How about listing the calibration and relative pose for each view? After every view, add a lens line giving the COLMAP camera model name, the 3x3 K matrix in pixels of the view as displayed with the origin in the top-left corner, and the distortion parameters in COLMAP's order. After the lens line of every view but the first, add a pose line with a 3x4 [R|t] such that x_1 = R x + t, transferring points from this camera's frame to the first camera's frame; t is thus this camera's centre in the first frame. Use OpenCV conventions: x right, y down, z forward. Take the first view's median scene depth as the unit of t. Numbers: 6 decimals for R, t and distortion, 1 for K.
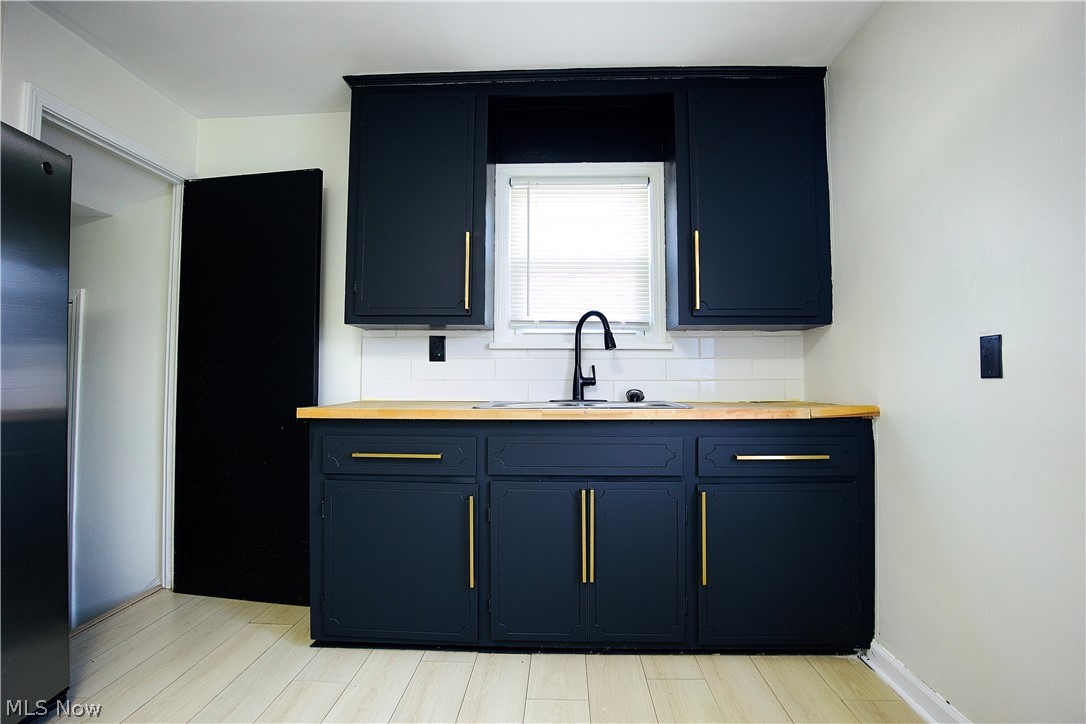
lens RADIAL K [[530.9, 0, 545.5], [0, 530.9, 356.1], [0, 0, 1]] dist [-0.053607, 0.002553]
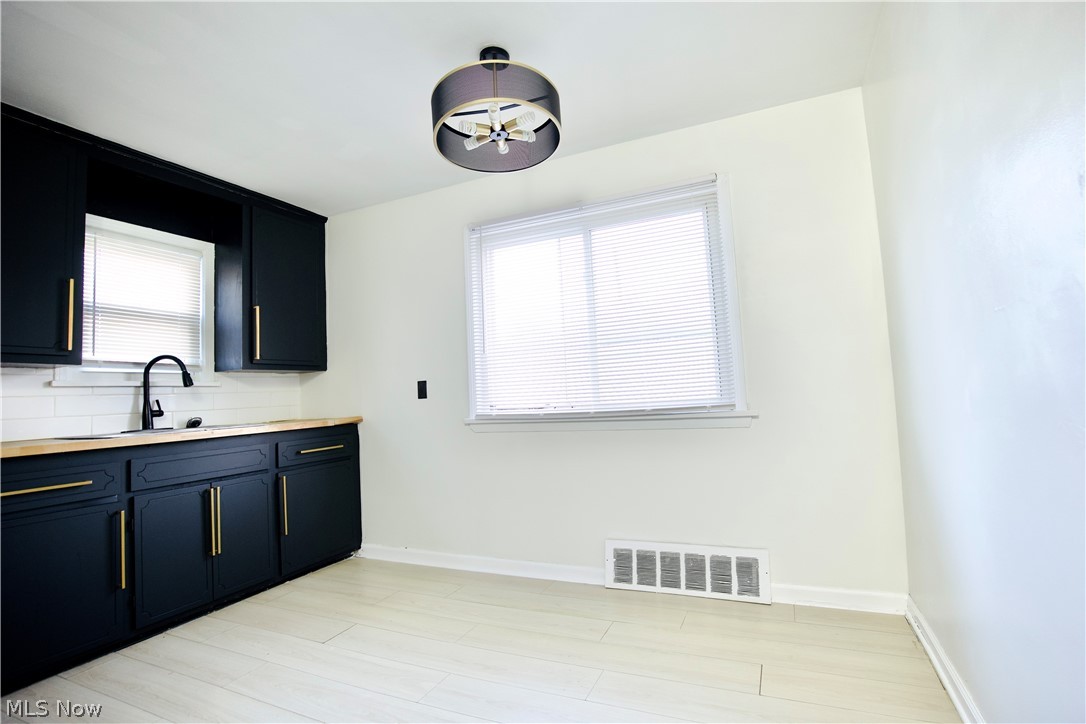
lens RADIAL K [[530.9, 0, 541.9], [0, 530.9, 360.0], [0, 0, 1]] dist [-0.053607, 0.002553]
pose [[0.373349, 0.040024, 0.926827, -0.721597], [0.011304, 0.998798, -0.047685, -0.007348], [-0.927622, 0.028281, 0.372448, -0.262976]]
